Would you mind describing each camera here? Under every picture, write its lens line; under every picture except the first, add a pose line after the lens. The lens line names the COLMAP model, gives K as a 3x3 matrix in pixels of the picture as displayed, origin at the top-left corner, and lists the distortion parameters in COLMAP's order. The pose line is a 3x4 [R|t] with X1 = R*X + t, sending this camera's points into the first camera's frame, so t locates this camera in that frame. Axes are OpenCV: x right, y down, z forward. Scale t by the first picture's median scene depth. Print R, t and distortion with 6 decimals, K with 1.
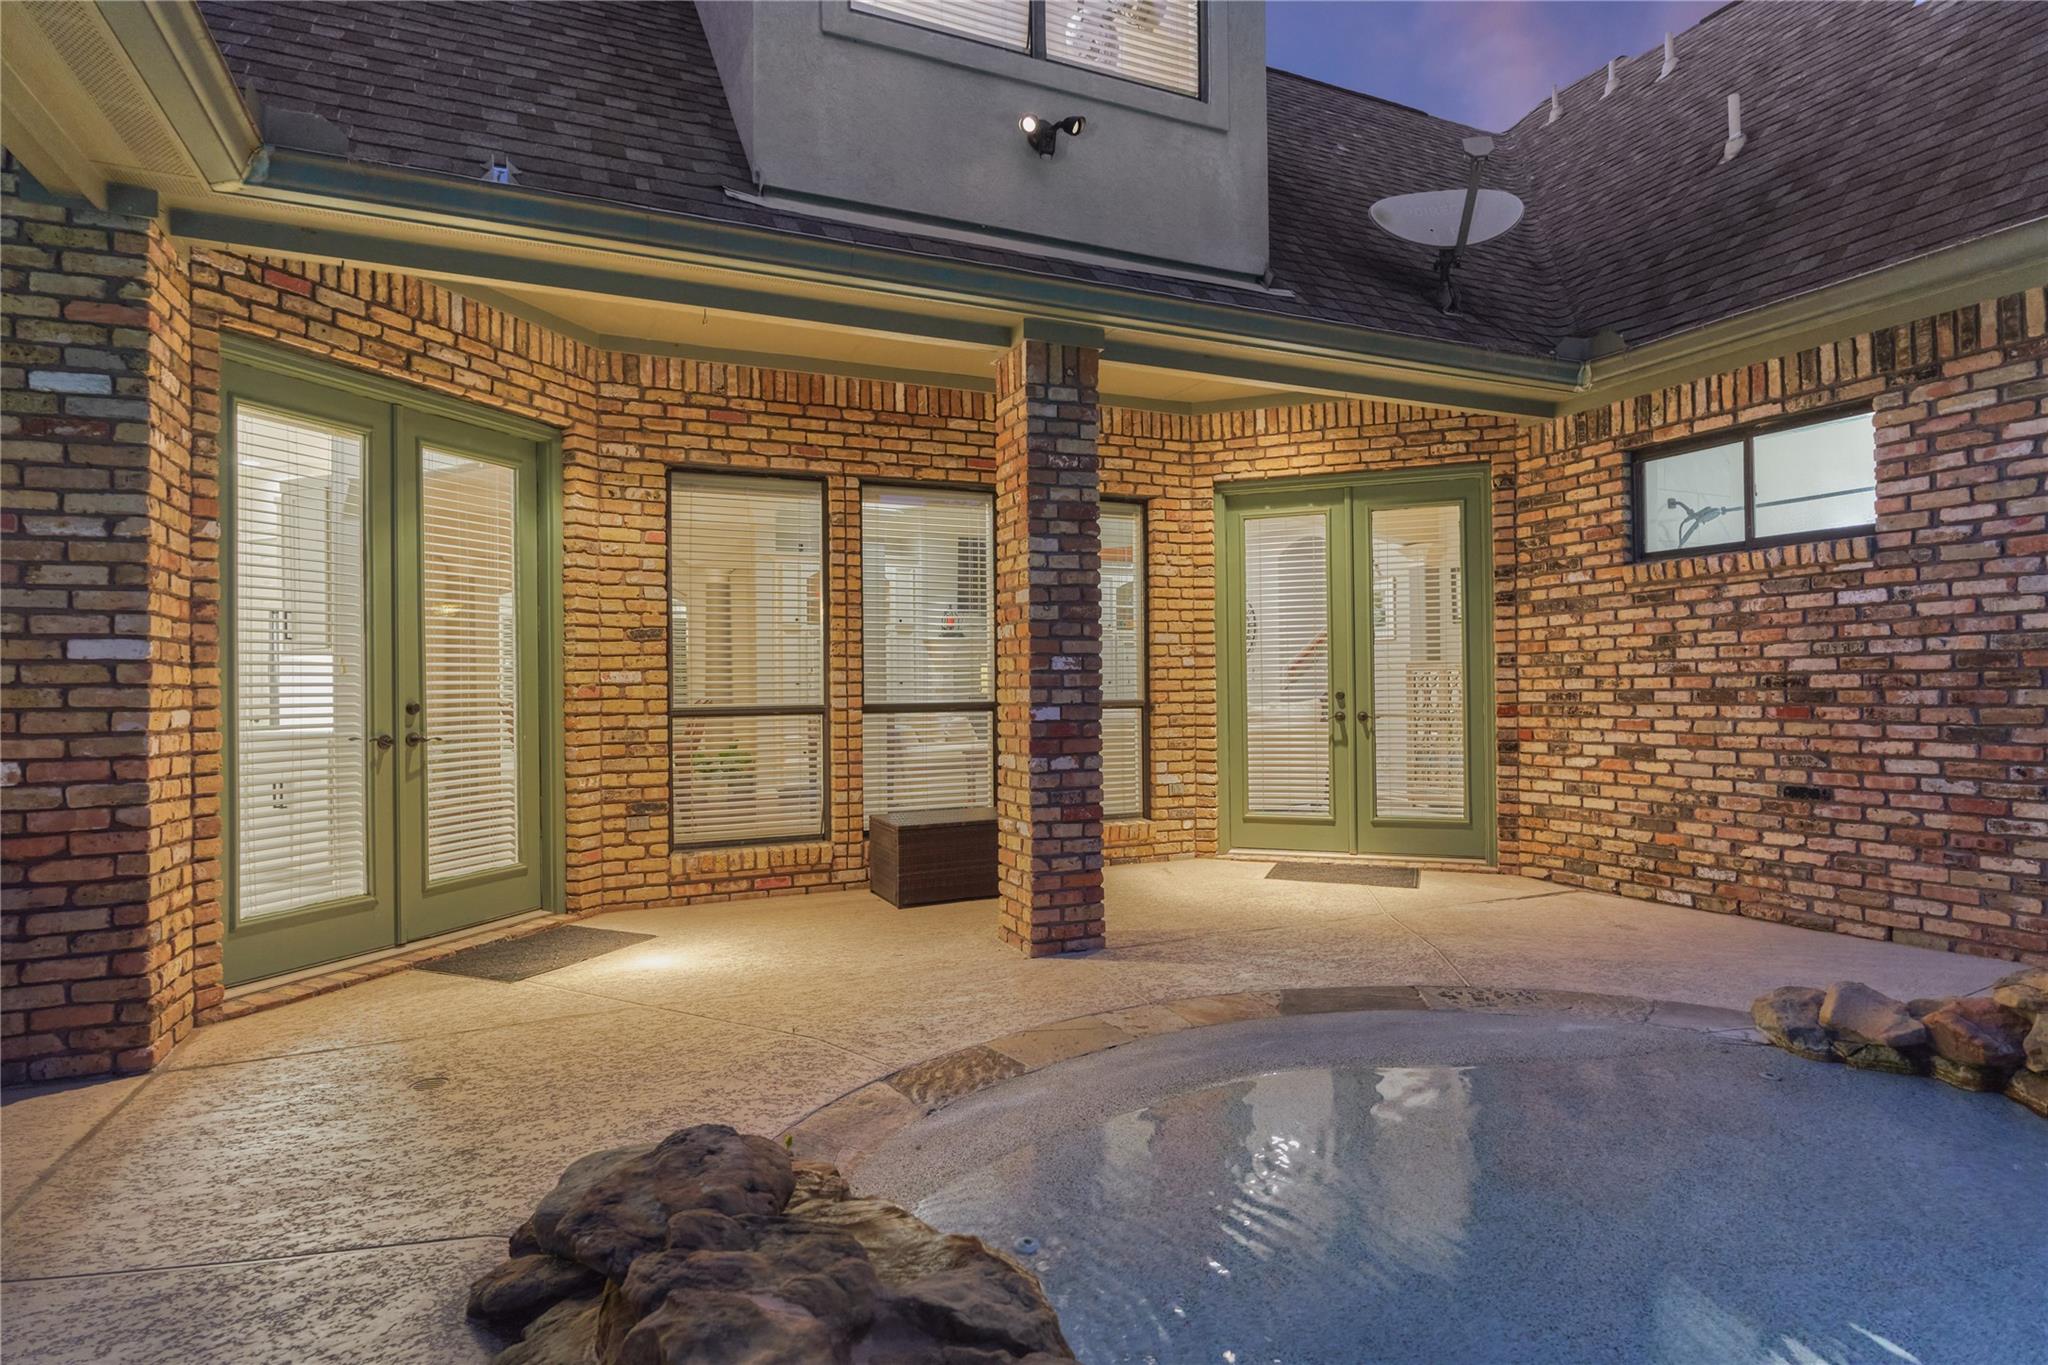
lens RADIAL K [[1078.0, 0, 1027.5], [0, 1078.0, 676.3], [0, 0, 1]] dist [0.004679, -0.000327]
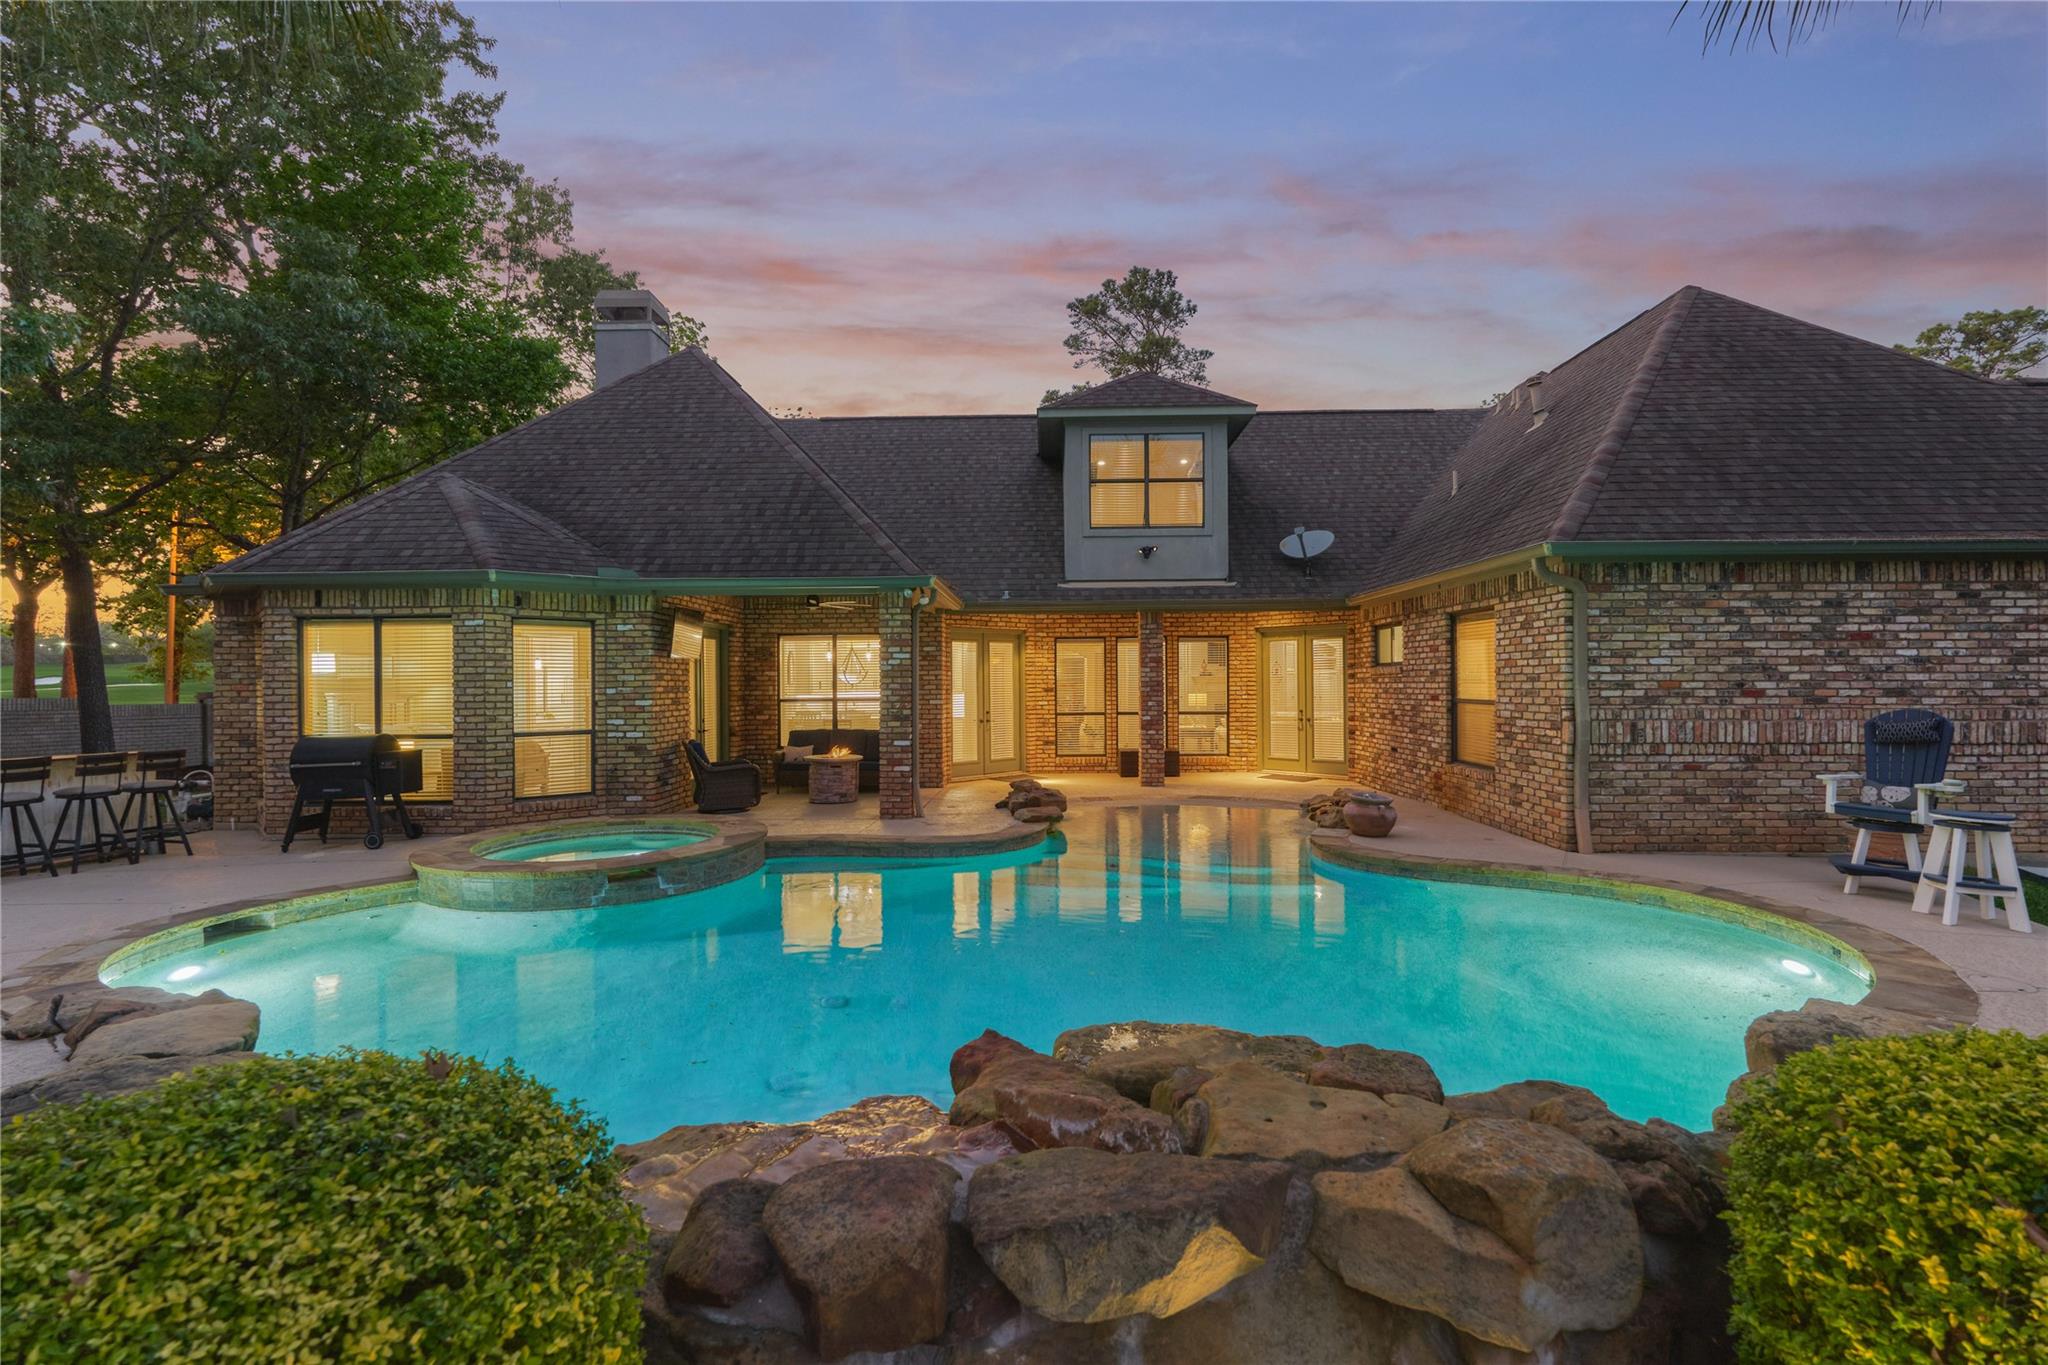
lens RADIAL K [[892.7, 0, 1025.6], [0, 892.7, 677.8], [0, 0, 1]] dist [-0.005030, 0.000677]
pose [[0.897167, 0.002424, -0.441684, 0.924533], [0.002606, 0.999938, 0.010783, -0.124289], [0.441683, -0.010825, 0.897106, -1.734768]]
